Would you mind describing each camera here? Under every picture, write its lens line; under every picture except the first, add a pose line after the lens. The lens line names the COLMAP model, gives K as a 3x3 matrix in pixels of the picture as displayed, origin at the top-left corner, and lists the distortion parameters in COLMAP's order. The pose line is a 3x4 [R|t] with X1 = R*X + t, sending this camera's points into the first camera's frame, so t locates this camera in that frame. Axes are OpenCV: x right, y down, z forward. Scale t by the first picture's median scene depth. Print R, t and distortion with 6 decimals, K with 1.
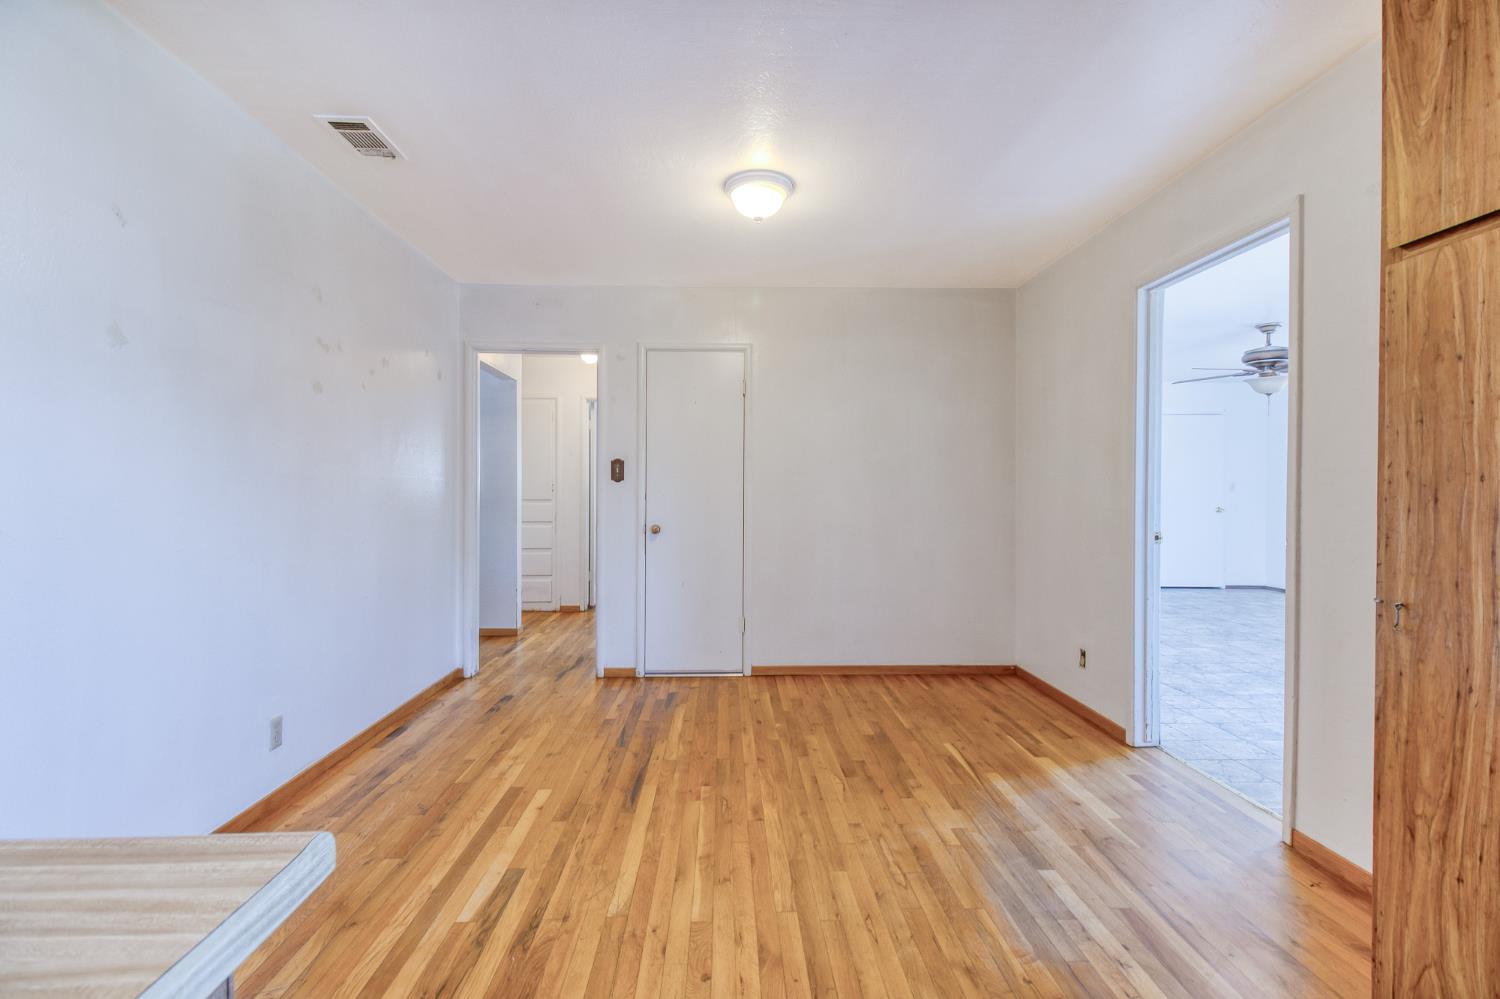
lens RADIAL K [[682.1, 0, 763.1], [0, 682.1, 495.7], [0, 0, 1]] dist [0.005950, -0.006869]
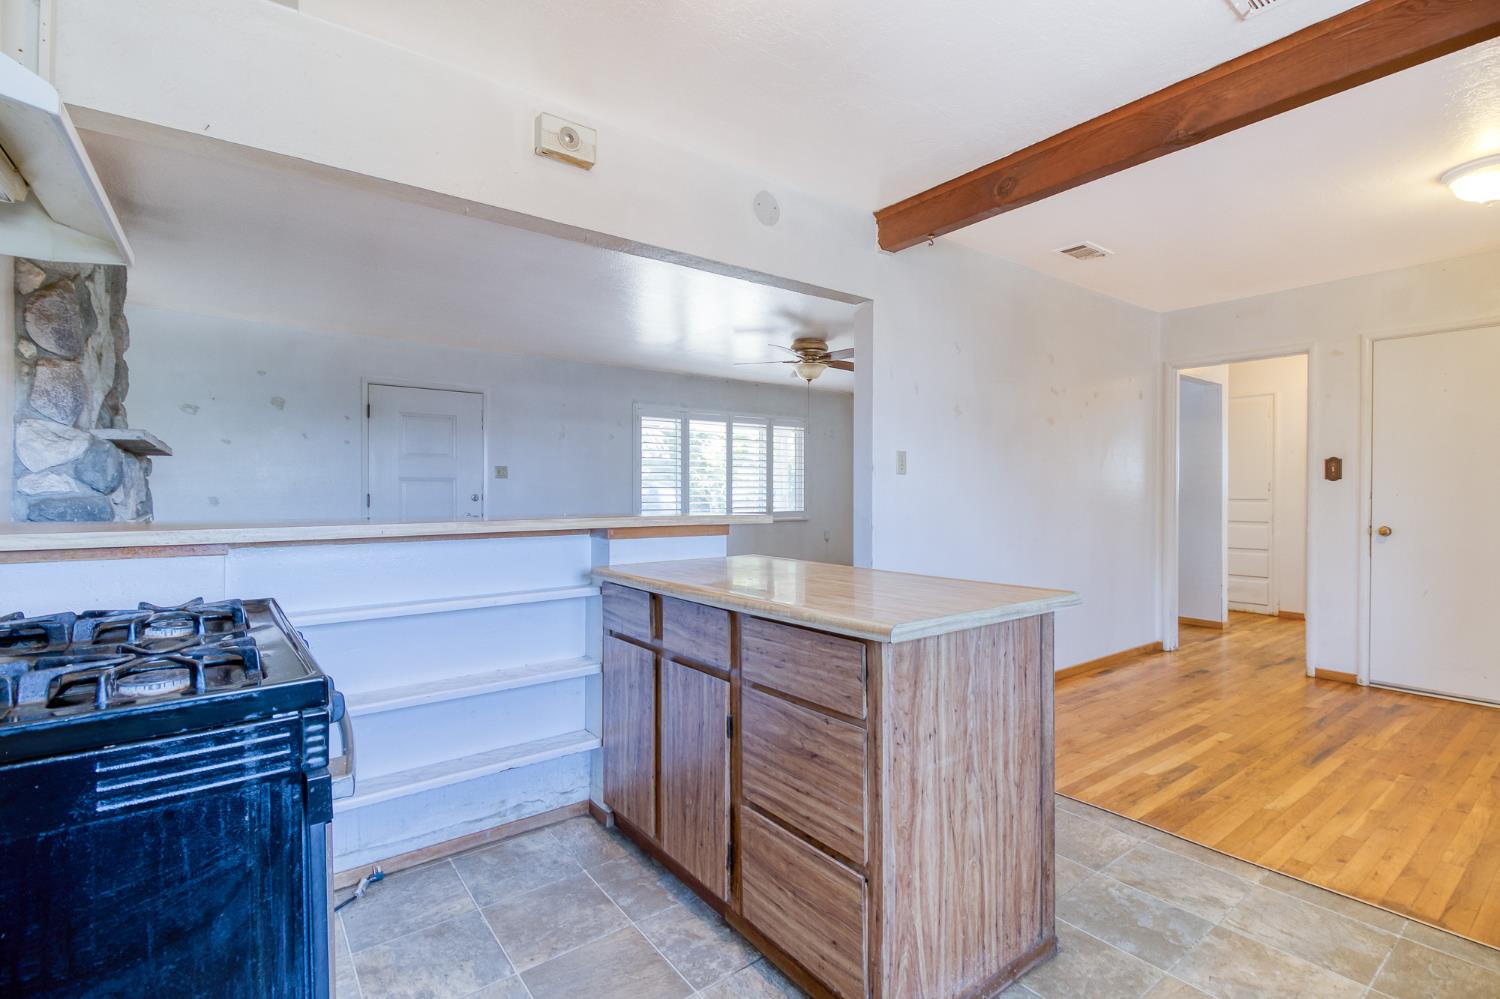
lens RADIAL K [[682.1, 0, 715.5], [0, 682.1, 491.6], [0, 0, 1]] dist [0.005950, -0.006869]
pose [[0.530613, -0.001362, -0.847613, 0.189510], [-0.003389, 0.999987, -0.003728, 0.002171], [0.847607, 0.004851, 0.530602, -0.351228]]
